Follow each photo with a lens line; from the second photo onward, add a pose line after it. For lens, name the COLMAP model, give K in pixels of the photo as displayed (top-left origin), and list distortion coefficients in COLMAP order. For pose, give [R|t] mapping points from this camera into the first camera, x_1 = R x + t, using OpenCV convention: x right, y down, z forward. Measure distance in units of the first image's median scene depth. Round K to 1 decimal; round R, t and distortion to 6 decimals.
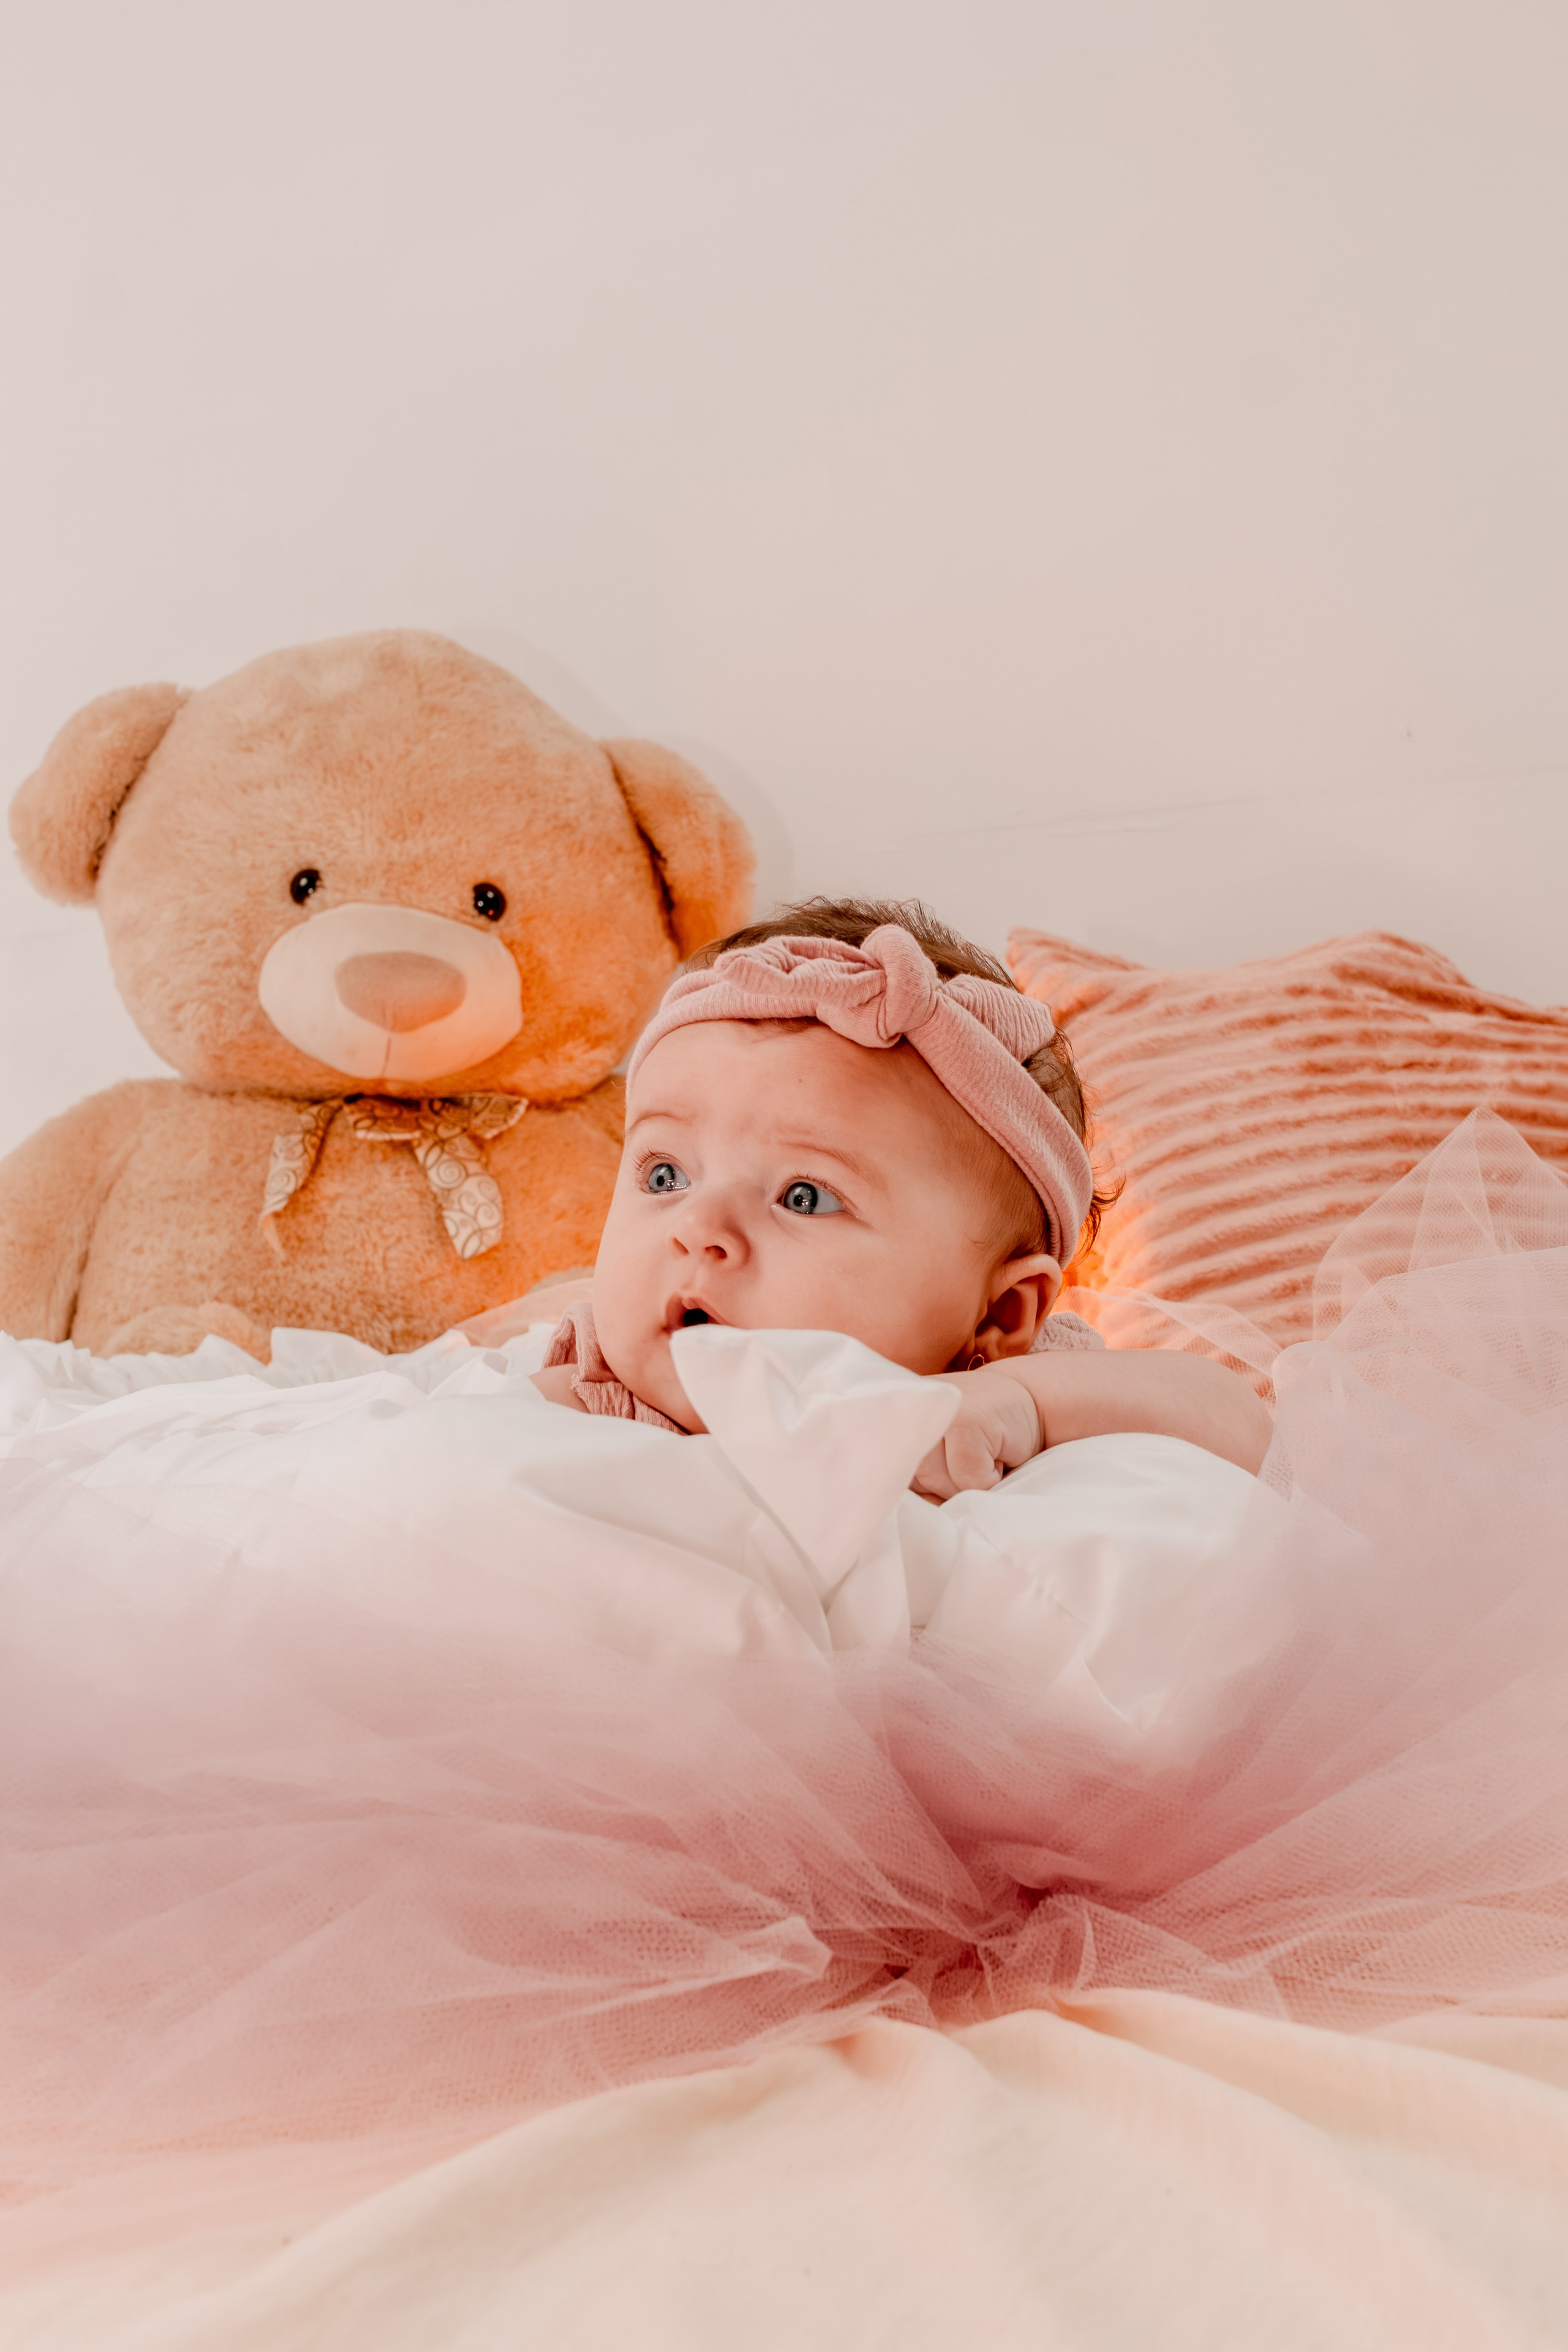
lens RADIAL K [[2623.5, 0, 794.3], [0, 2623.5, 1167.1], [0, 0, 1]] dist [0.020342, 0.000000]
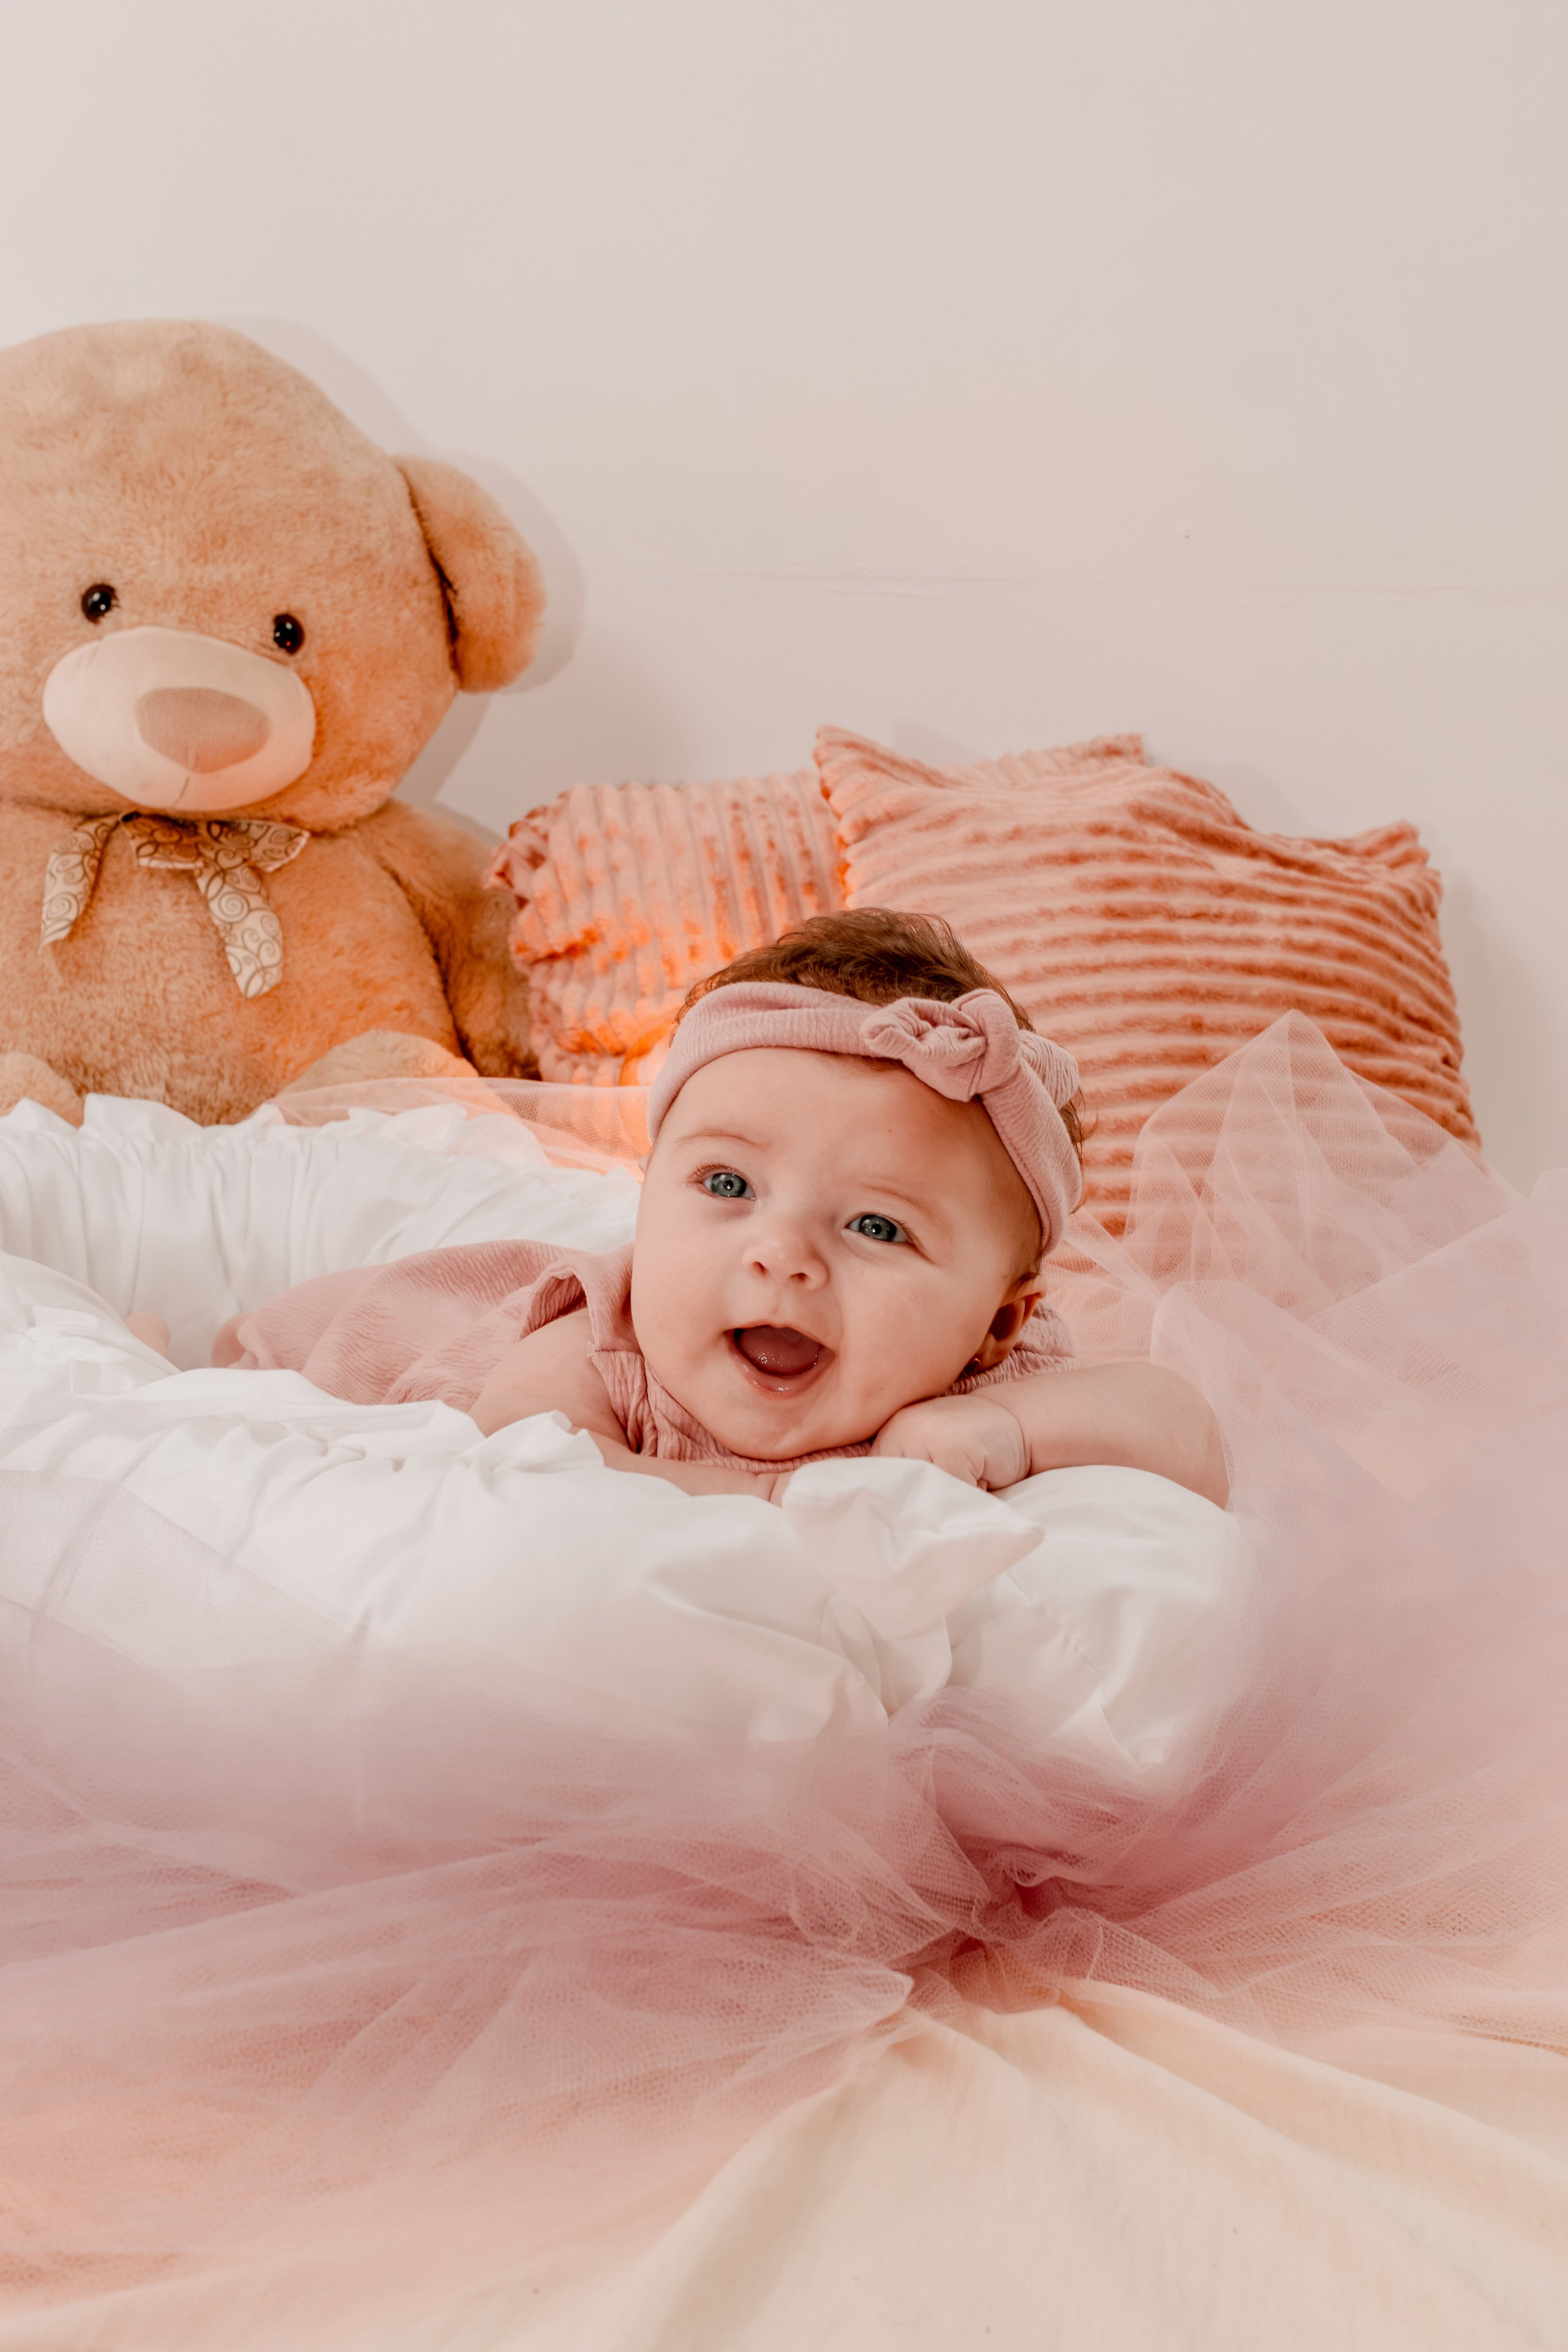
lens RADIAL K [[2623.5, 0, 791.8], [0, 2623.5, 1163.2], [0, 0, 1]] dist [0.020342, 0.000000]
pose [[0.981674, 0.058853, 0.181254, -0.098448], [-0.090221, 0.981304, 0.170010, -0.091497], [-0.167860, -0.183247, 0.968630, -0.019503]]
